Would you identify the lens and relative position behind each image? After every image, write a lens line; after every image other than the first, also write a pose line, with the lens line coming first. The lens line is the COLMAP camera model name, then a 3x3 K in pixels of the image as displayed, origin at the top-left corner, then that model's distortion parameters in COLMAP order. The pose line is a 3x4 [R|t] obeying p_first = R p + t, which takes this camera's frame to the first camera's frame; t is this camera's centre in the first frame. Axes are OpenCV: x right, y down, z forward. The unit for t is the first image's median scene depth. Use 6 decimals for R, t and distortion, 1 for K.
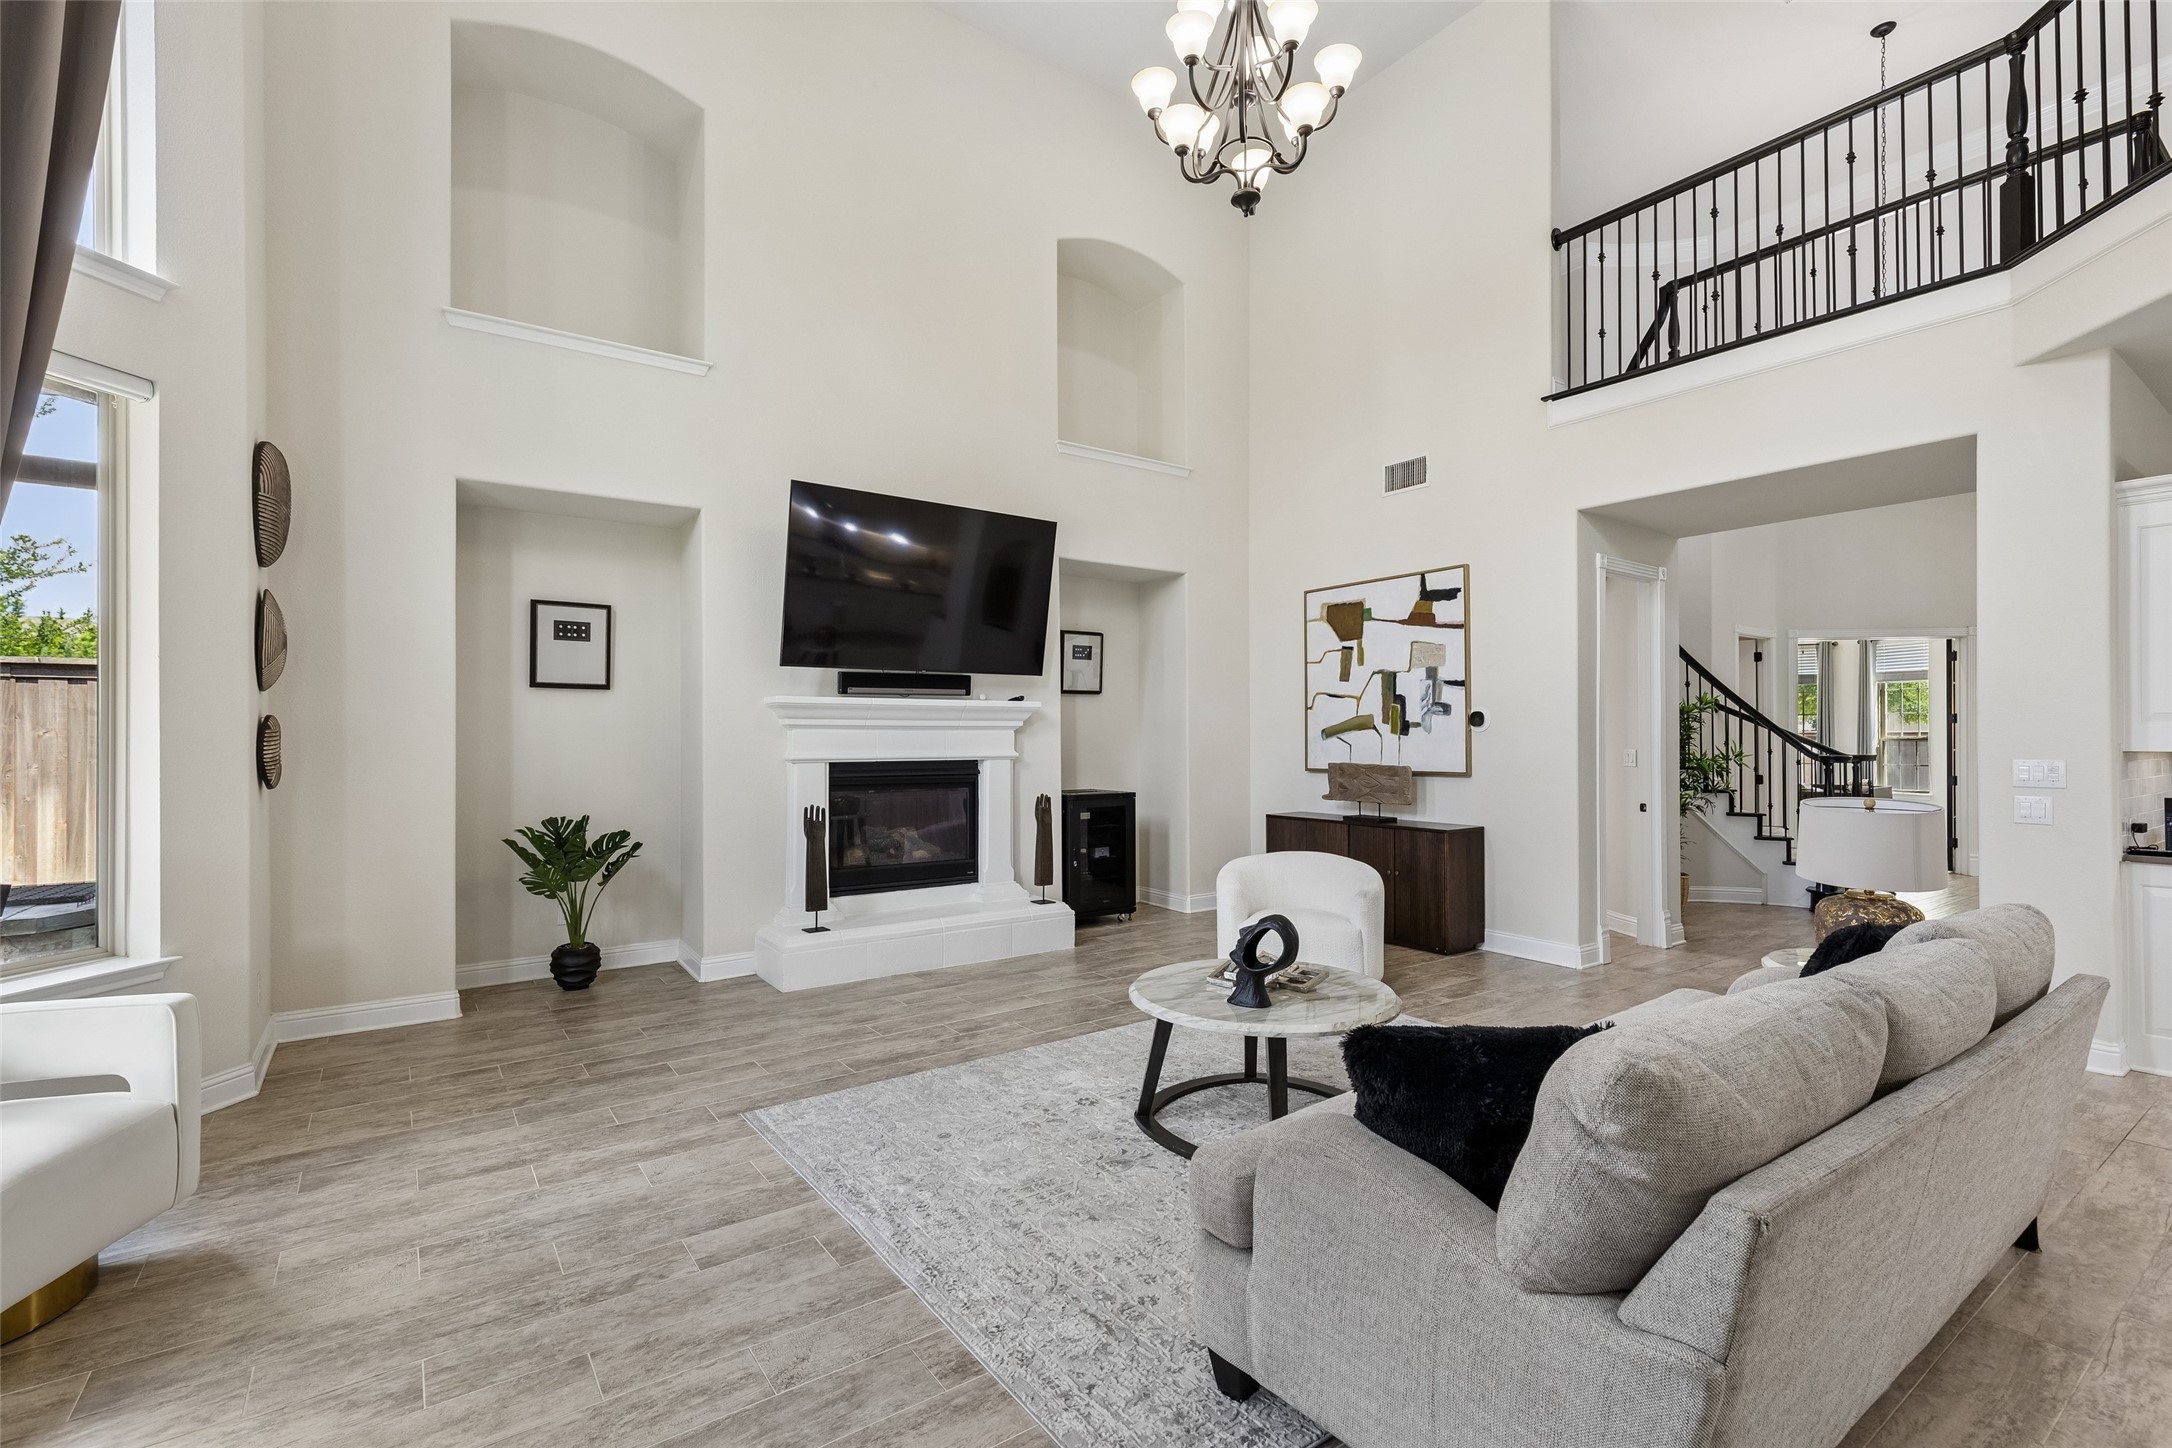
lens RADIAL K [[976.9, 0, 1088.5], [0, 976.9, 729.5], [0, 0, 1]] dist [0.007767, -0.000014]
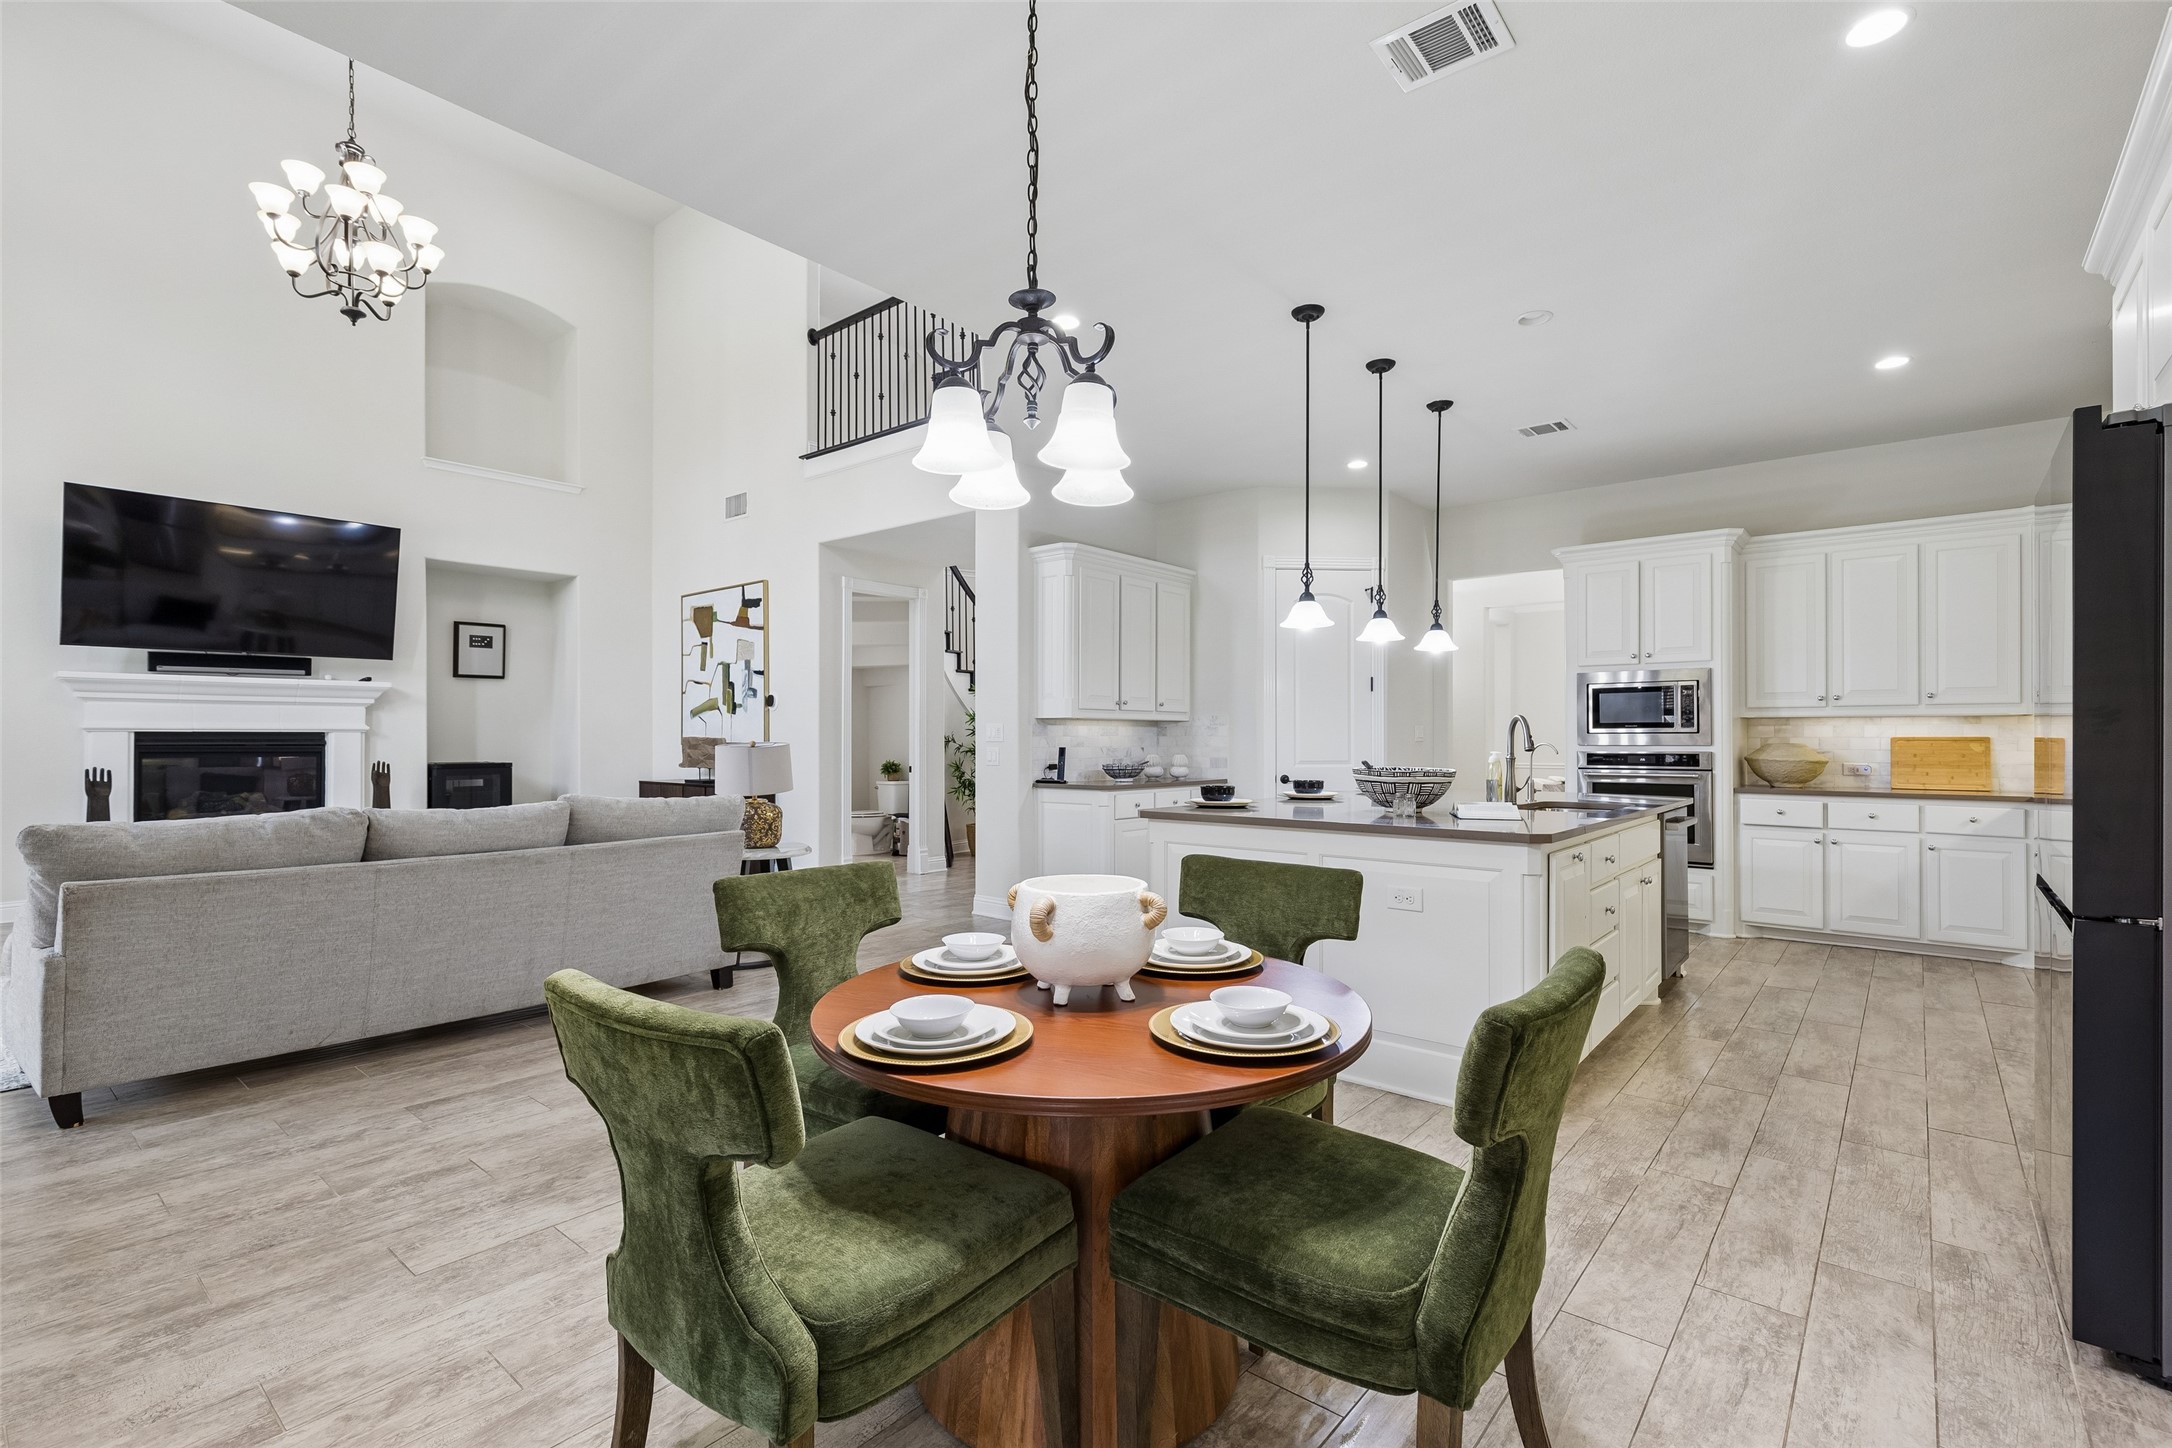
lens RADIAL K [[985.2, 0, 1085.8], [0, 985.2, 729.1], [0, 0, 1]] dist [0.010182, 0.000007]
pose [[0.969478, 0.003195, 0.245157, 0.469274], [-0.003082, 0.999995, -0.000844, 0.025877], [-0.245158, 0.000062, 0.969483, -0.349863]]
